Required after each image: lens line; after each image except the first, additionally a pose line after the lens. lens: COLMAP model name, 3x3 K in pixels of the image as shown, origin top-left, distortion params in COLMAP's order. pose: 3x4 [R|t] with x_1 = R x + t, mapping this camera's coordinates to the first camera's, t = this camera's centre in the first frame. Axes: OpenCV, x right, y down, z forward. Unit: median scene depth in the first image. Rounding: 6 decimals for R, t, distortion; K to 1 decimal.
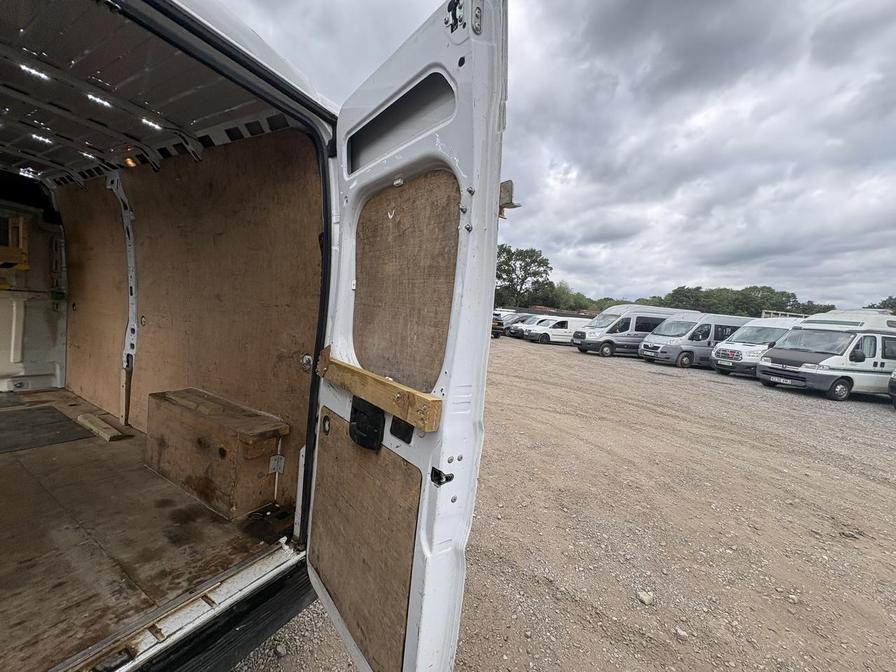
lens RADIAL K [[369.2, 0, 441.9], [0, 369.2, 329.0], [0, 0, 1]] dist [0.004595, 0.000909]
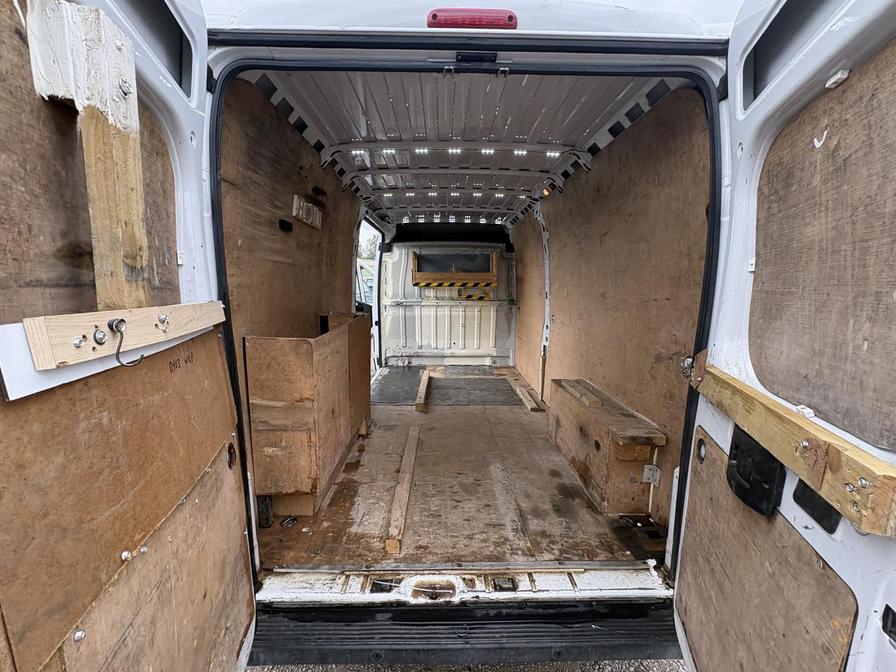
lens RADIAL K [[356.5, 0, 447.3], [0, 356.5, 333.5], [0, 0, 1]] dist [-0.000363, 0.000646]
pose [[0.514860, 0.018287, -0.857079, 0.042349], [0.006761, 0.999655, 0.025391, -0.008714], [0.857247, -0.018867, 0.514559, 0.128479]]
